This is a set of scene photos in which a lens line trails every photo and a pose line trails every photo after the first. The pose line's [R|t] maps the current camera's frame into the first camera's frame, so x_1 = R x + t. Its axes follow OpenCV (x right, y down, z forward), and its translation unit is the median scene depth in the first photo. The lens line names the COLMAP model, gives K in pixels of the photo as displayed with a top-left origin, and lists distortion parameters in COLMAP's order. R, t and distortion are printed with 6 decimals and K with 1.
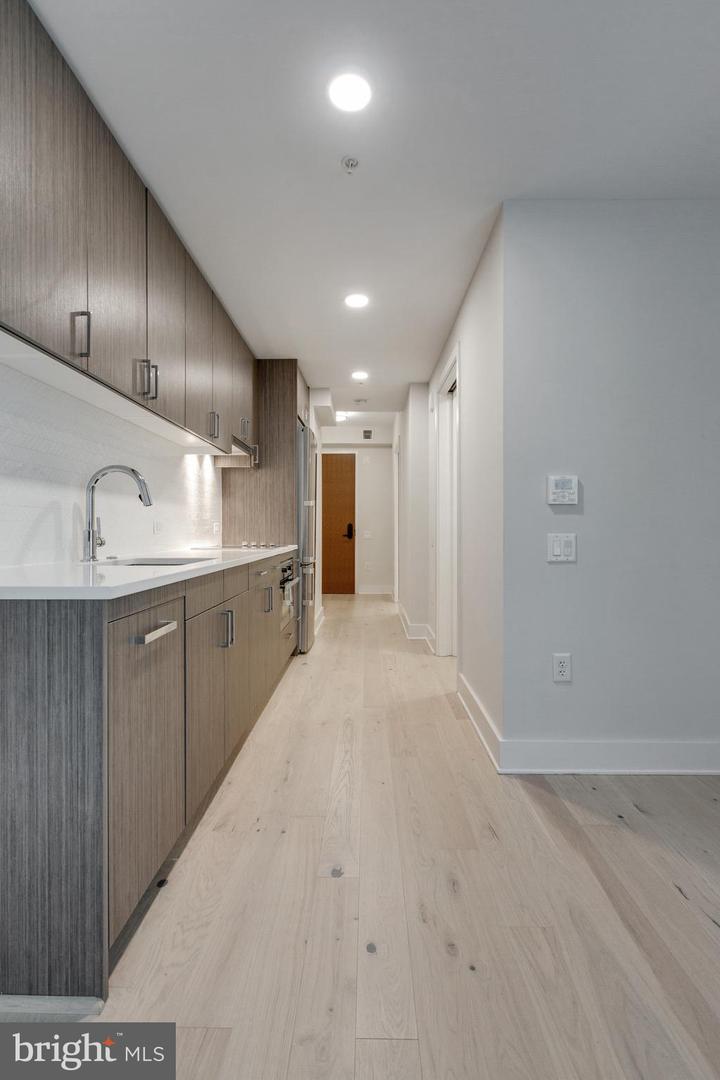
lens RADIAL K [[486.8, 0, 352.1], [0, 486.8, 534.8], [0, 0, 1]] dist [0.002540, -0.000328]
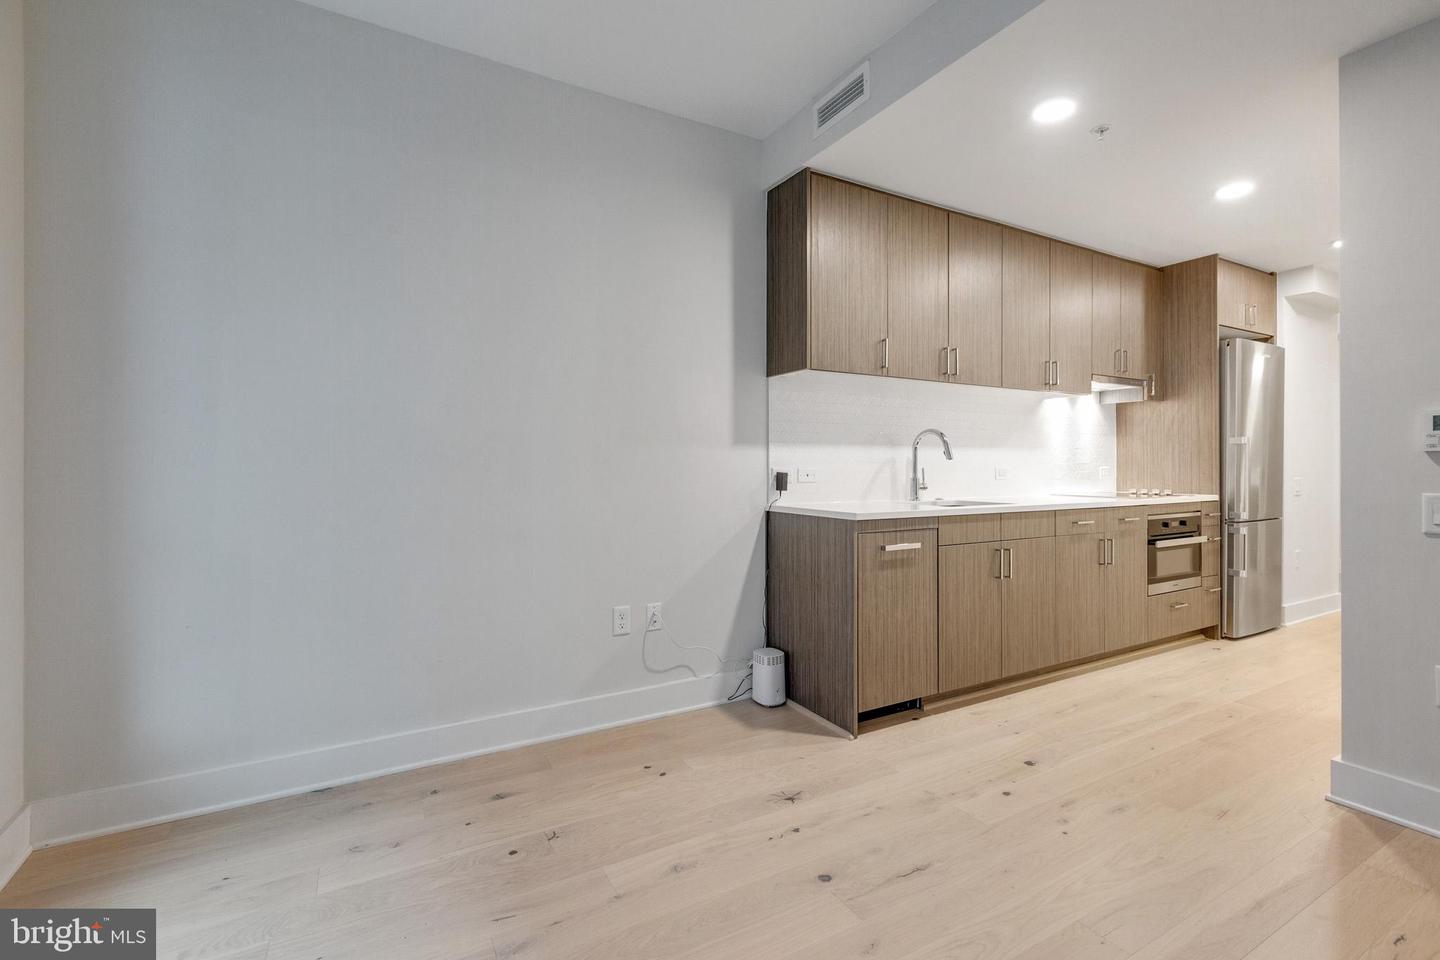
lens RADIAL K [[649.1, 0, 733.2], [0, 649.1, 460.2], [0, 0, 1]] dist [0.002540, -0.000328]
pose [[0.527388, -0.004772, -0.849611, 0.502148], [-0.008480, 0.999905, -0.010881, -0.023856], [0.849582, 0.012943, 0.527297, -0.262538]]
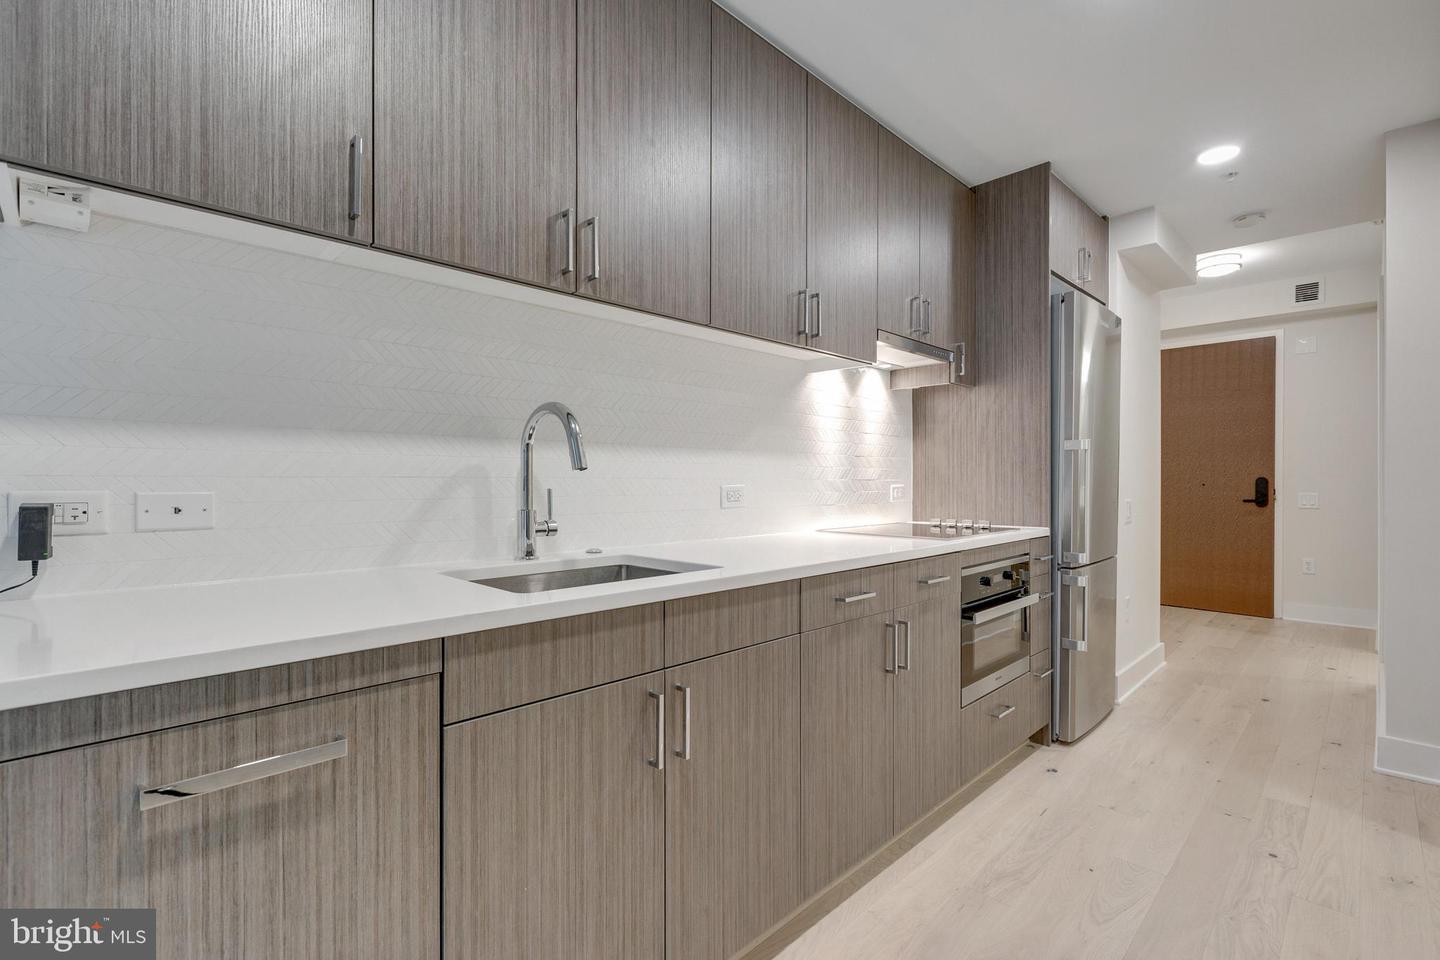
lens RADIAL K [[649.1, 0, 728.4], [0, 649.1, 481.3], [0, 0, 1]] dist [0.002540, -0.000328]
pose [[0.730002, 0.001640, -0.683443, 0.150934], [-0.007537, 0.999956, -0.005651, -0.030493], [0.683403, 0.009277, 0.729982, 0.394653]]
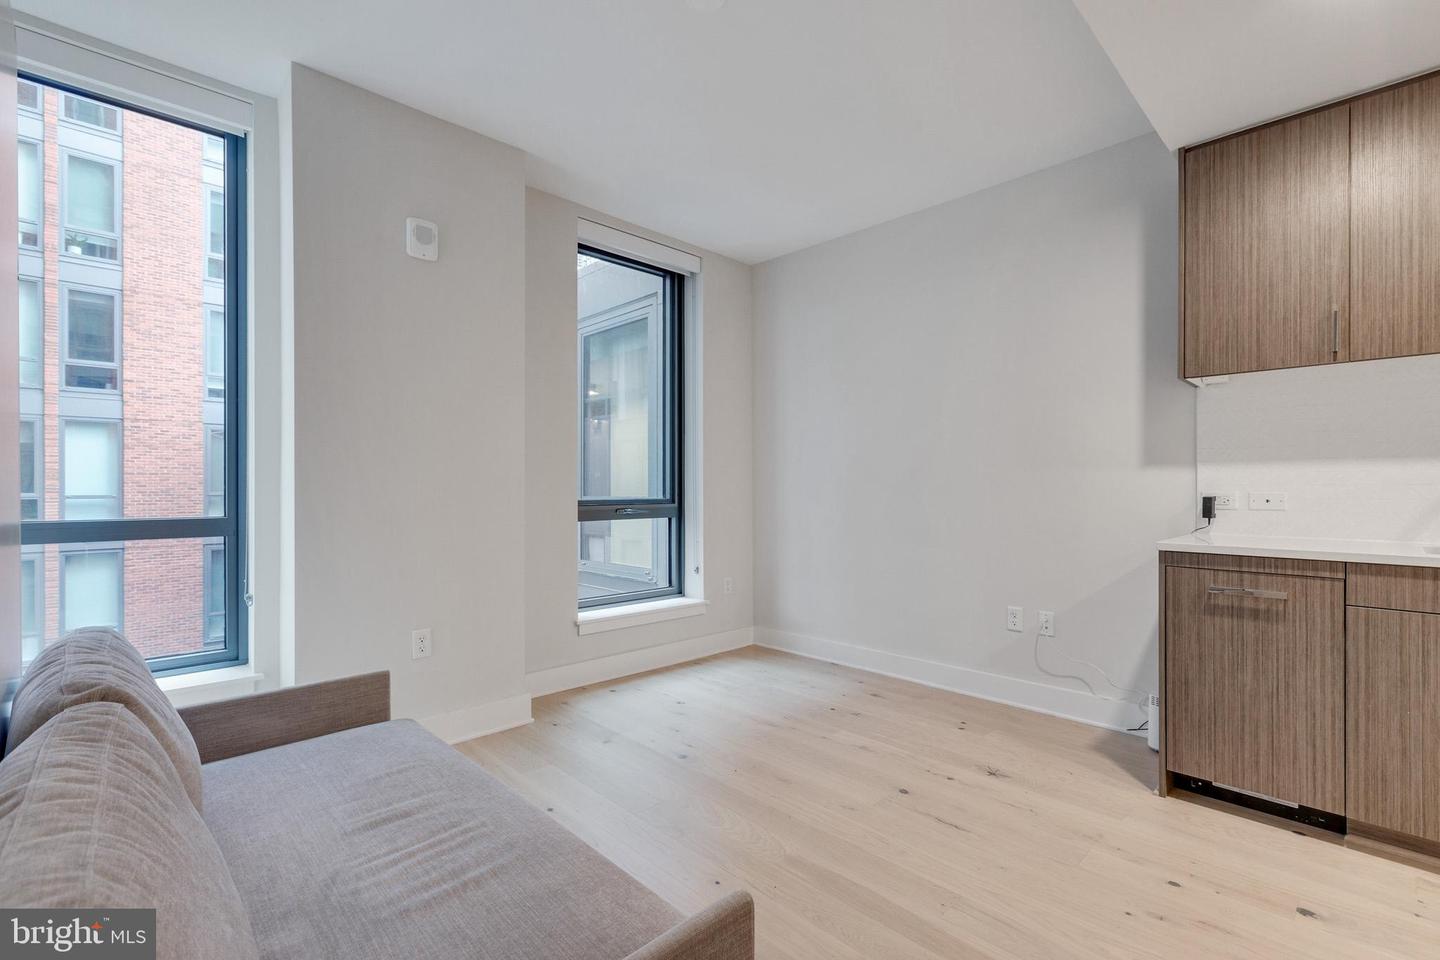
lens RADIAL K [[649.1, 0, 711.7], [0, 649.1, 488.0], [0, 0, 1]] dist [0.002540, -0.000328]
pose [[-0.702615, 0.000758, -0.711570, 0.790336], [-0.006520, 0.999951, 0.007503, -0.031174], [0.711540, 0.009911, -0.702575, 0.545400]]
